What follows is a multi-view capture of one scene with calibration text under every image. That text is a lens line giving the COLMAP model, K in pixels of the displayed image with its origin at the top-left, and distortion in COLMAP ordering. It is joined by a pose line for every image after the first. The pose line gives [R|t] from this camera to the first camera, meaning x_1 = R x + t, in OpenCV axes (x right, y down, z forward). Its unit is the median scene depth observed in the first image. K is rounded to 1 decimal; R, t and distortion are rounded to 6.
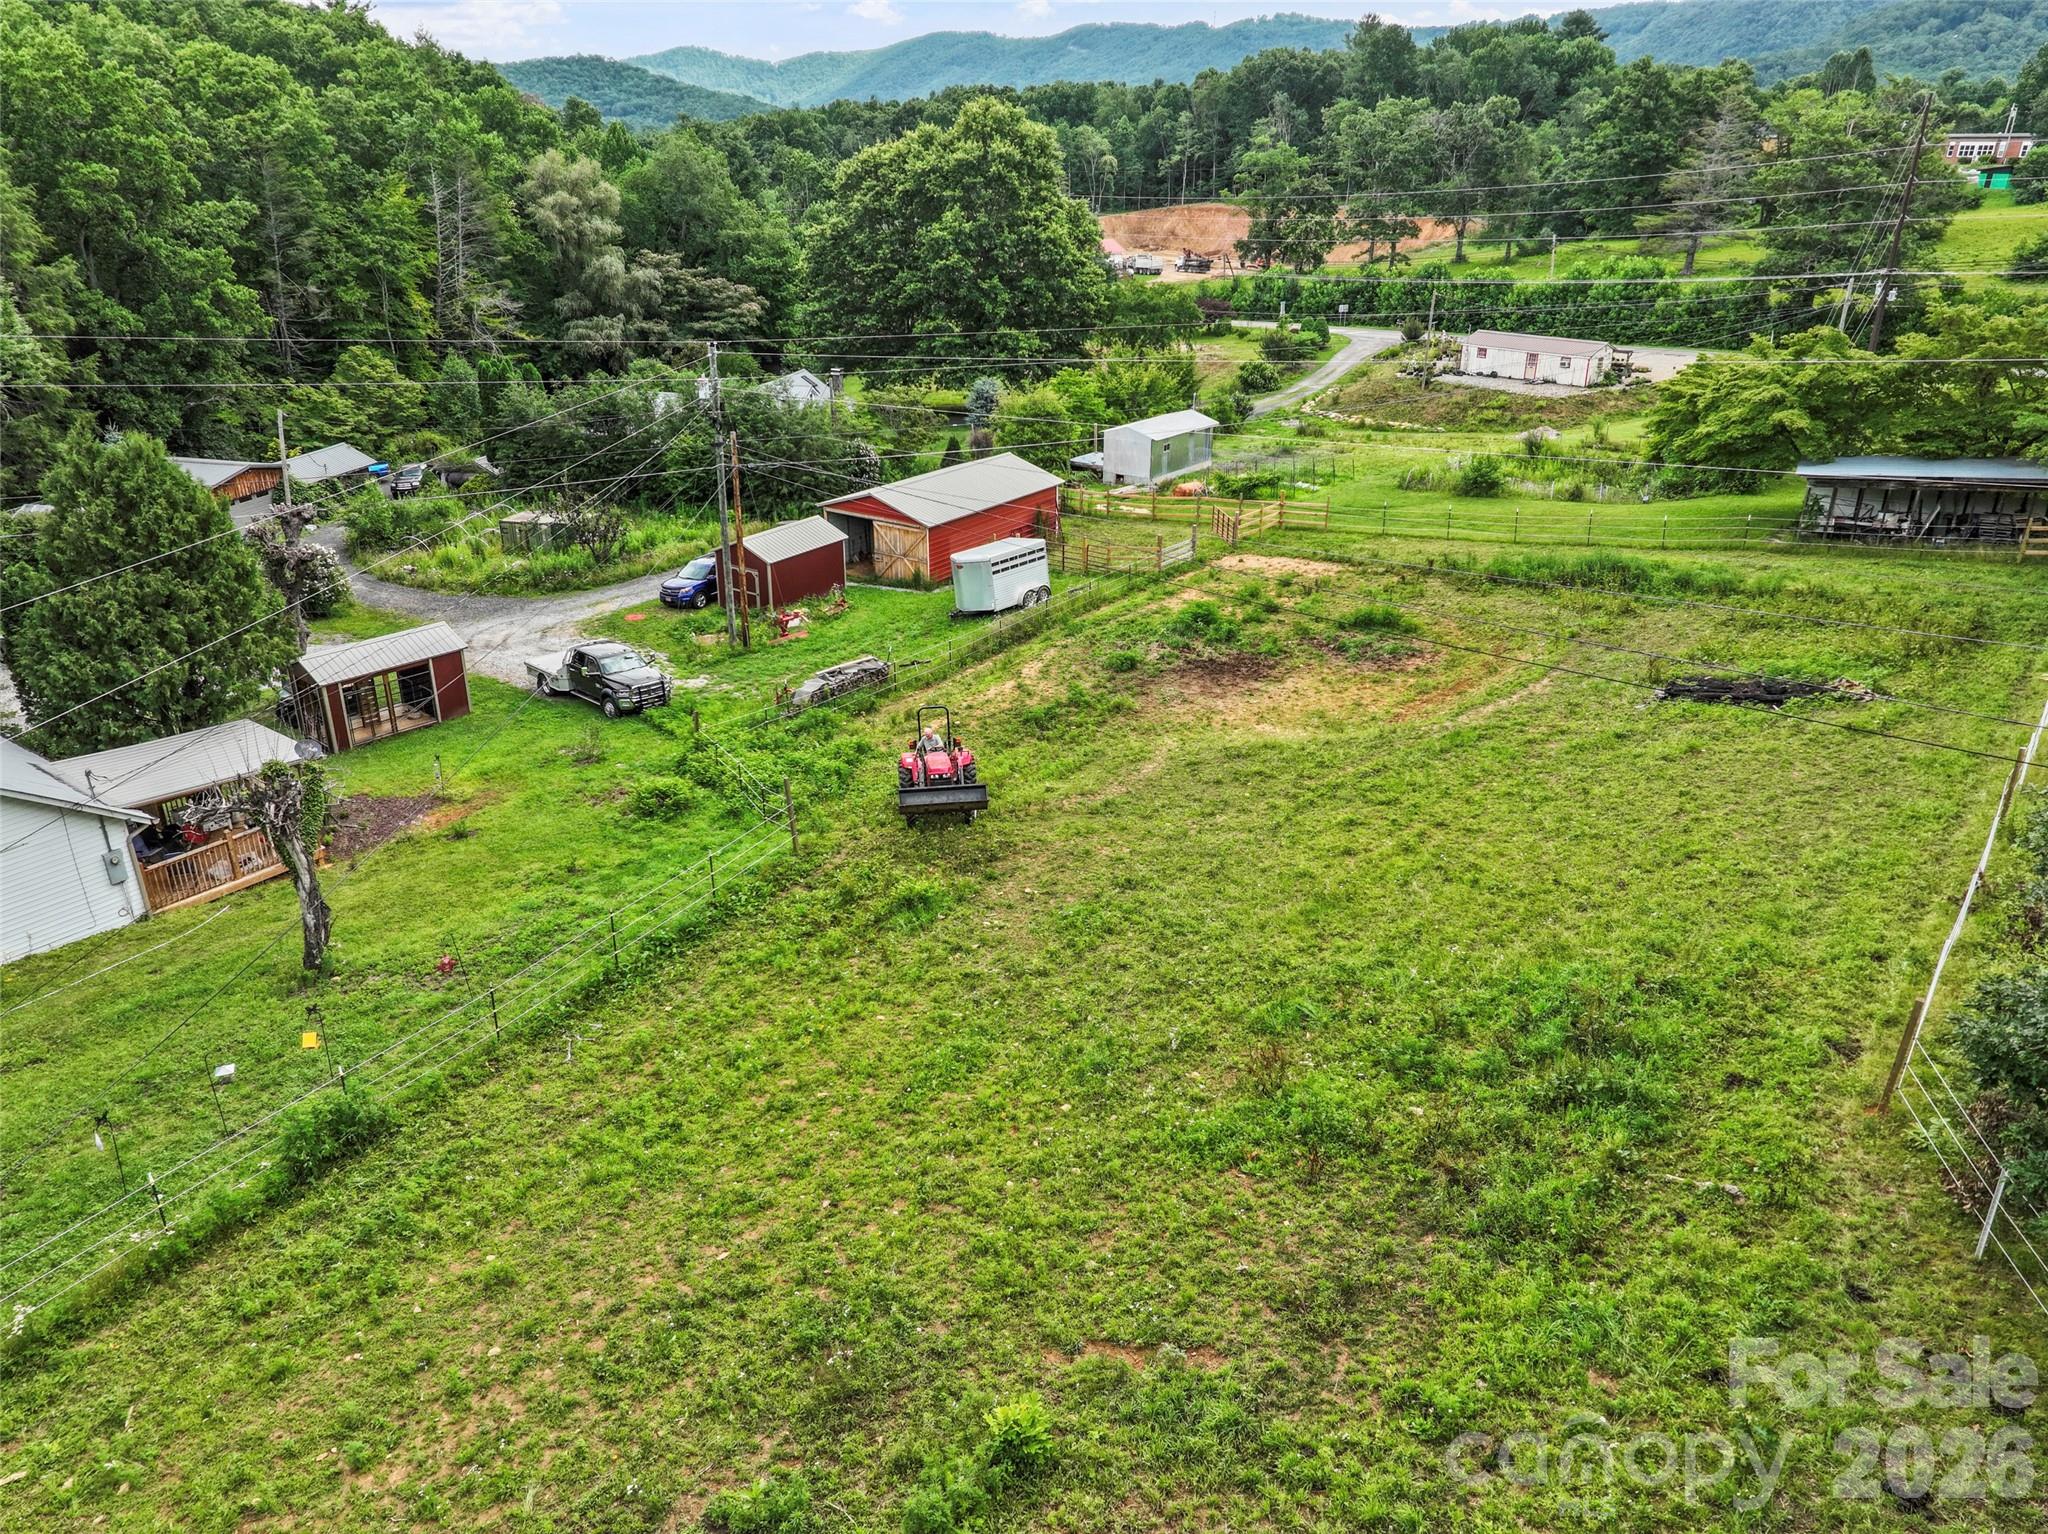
lens RADIAL K [[1437.5, 0, 1024.0], [0, 1437.5, 767.0], [0, 0, 1]] dist [0.005169, -0.000715]
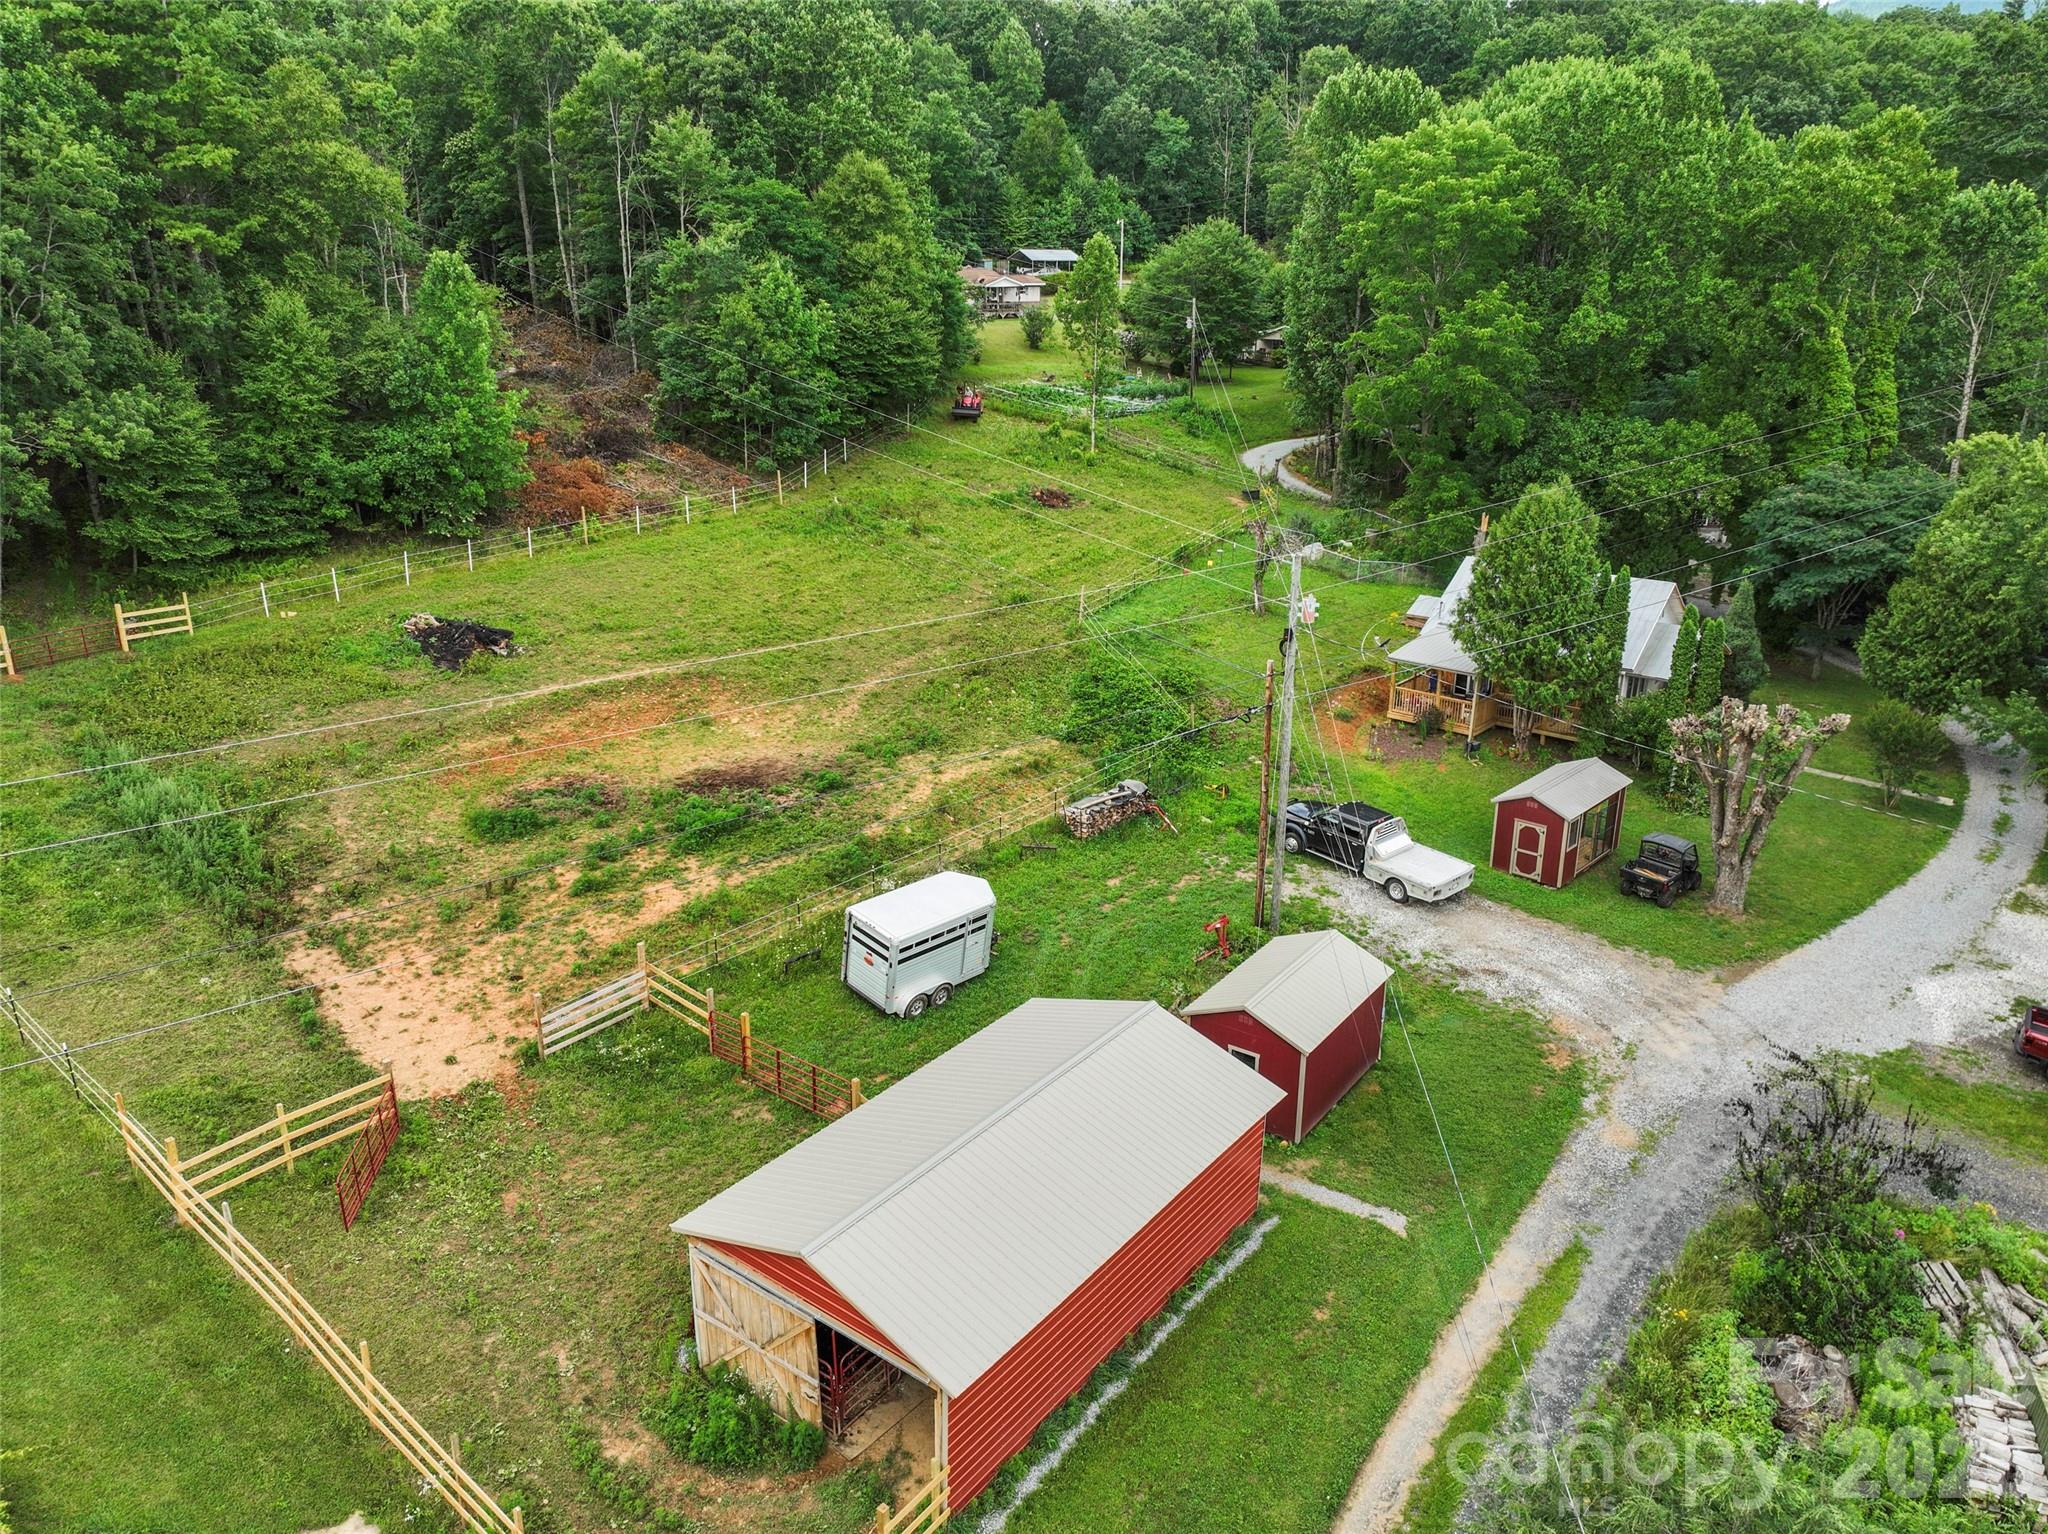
lens RADIAL K [[1437.5, 0, 1024.0], [0, 1437.5, 767.0], [0, 0, 1]] dist [0.005169, -0.000715]
pose [[-0.999879, 0.006565, -0.014122, -0.048950], [-0.004129, 0.762605, 0.646852, -0.741762], [0.015016, 0.646831, -0.762485, 1.790519]]
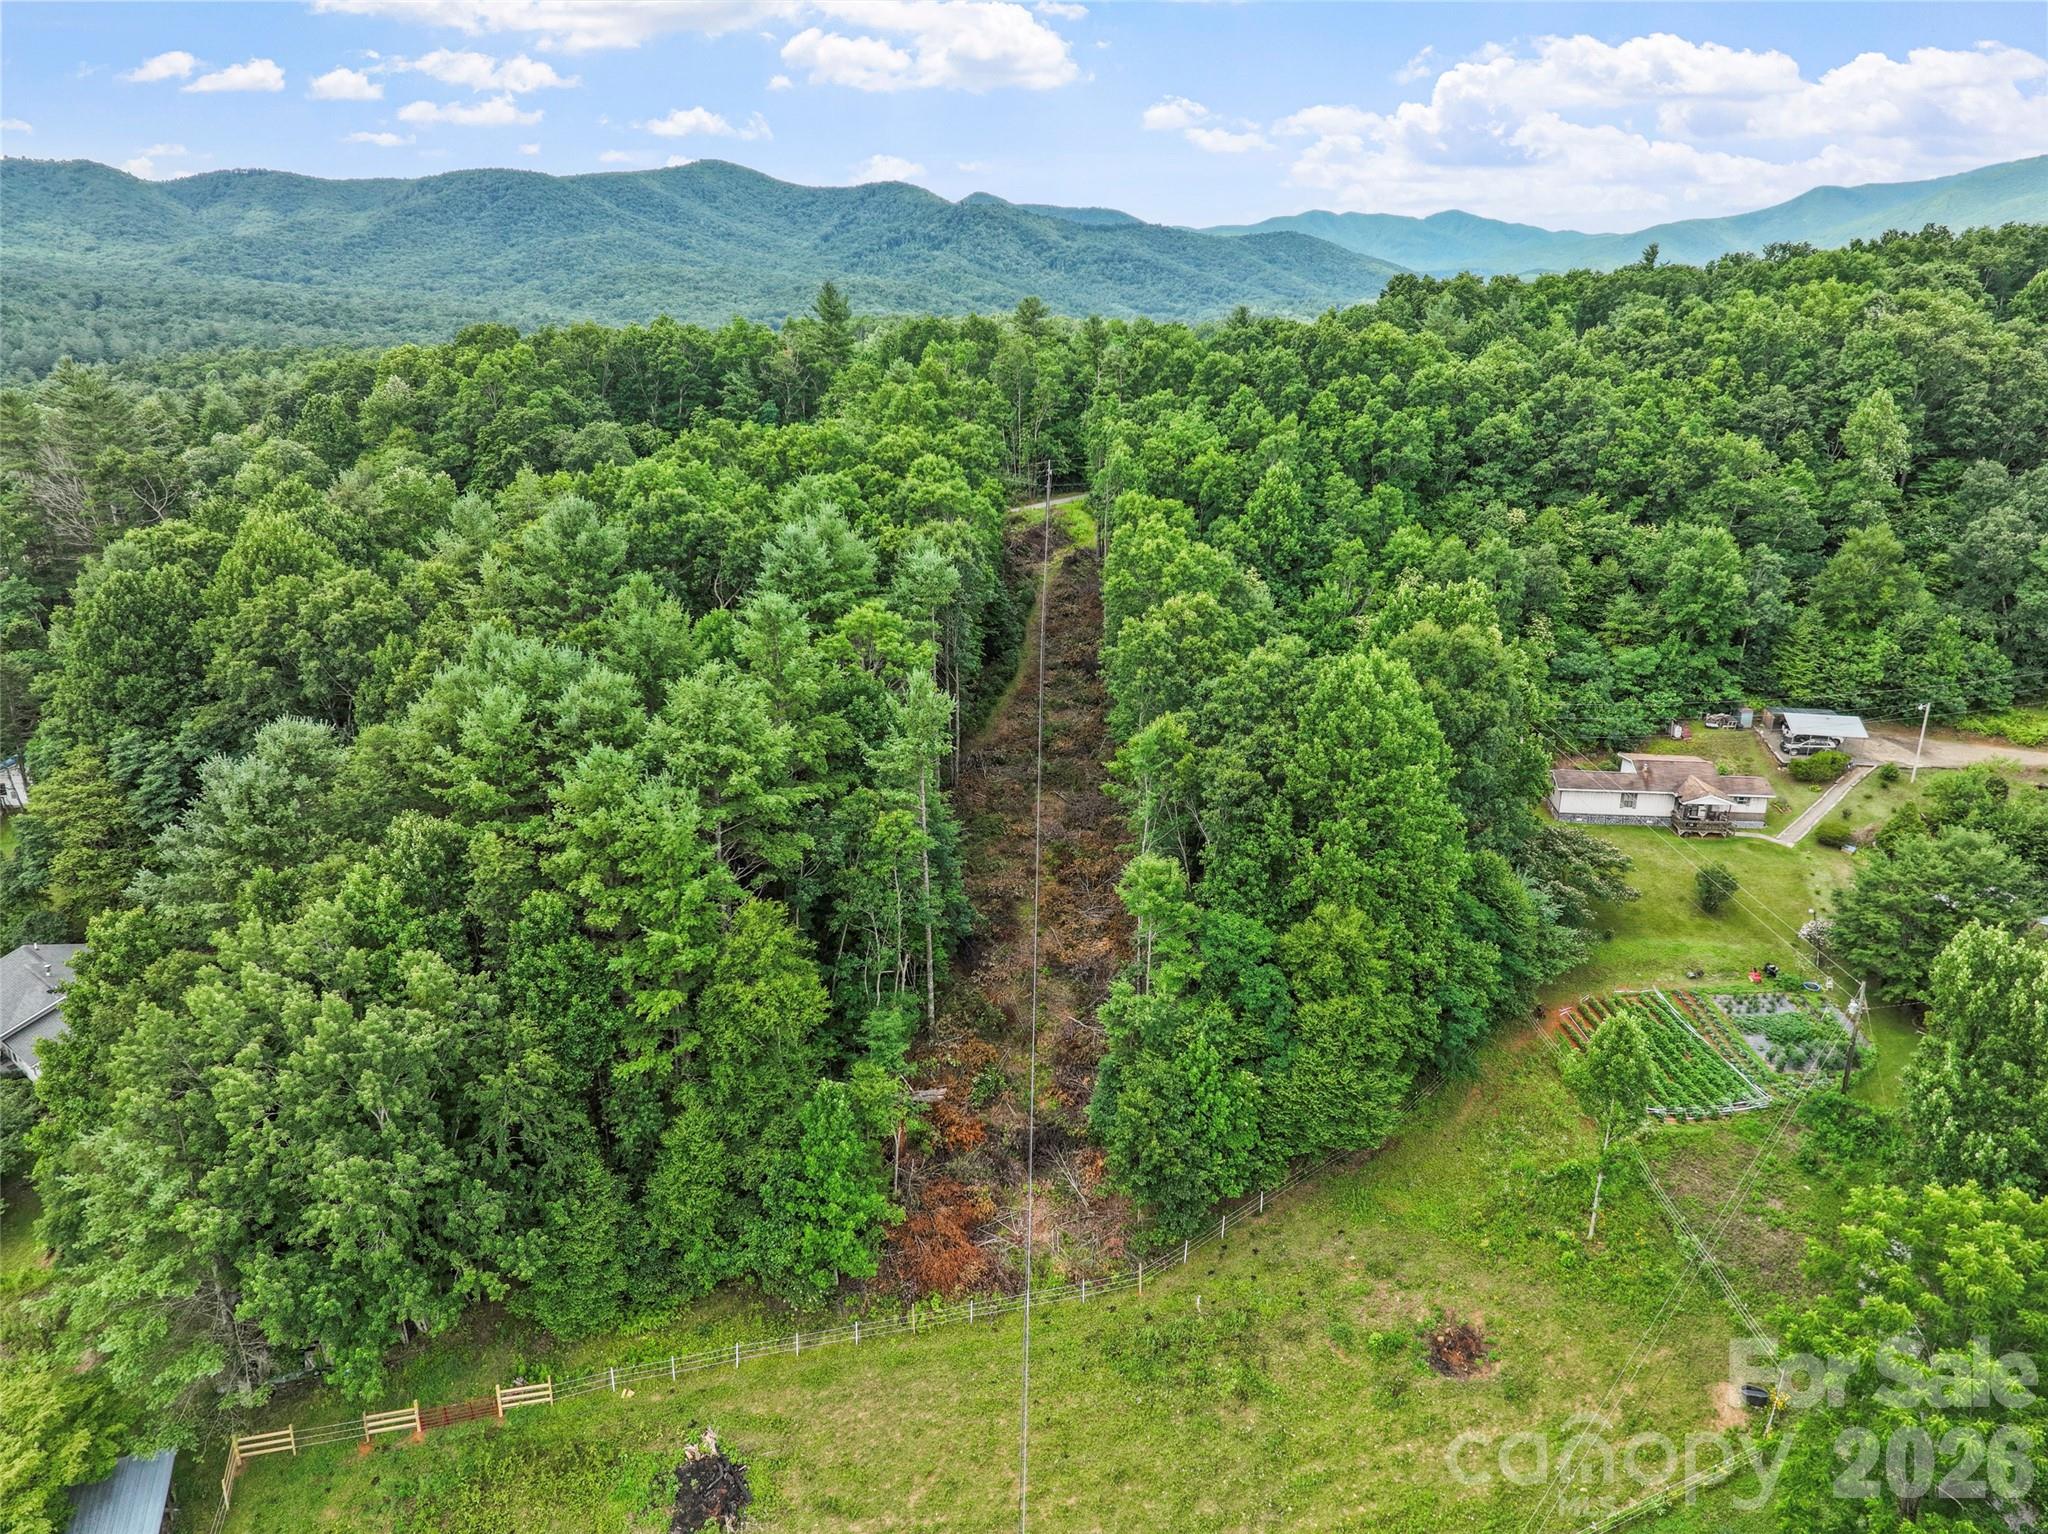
lens RADIAL K [[1437.5, 0, 1024.0], [0, 1437.5, 767.0], [0, 0, 1]] dist [0.005169, -0.000715]
pose [[-0.807838, -0.189357, 0.558159, -0.464608], [0.209372, 0.793034, 0.572067, -1.297925], [-0.550964, 0.579001, -0.600997, 1.054582]]
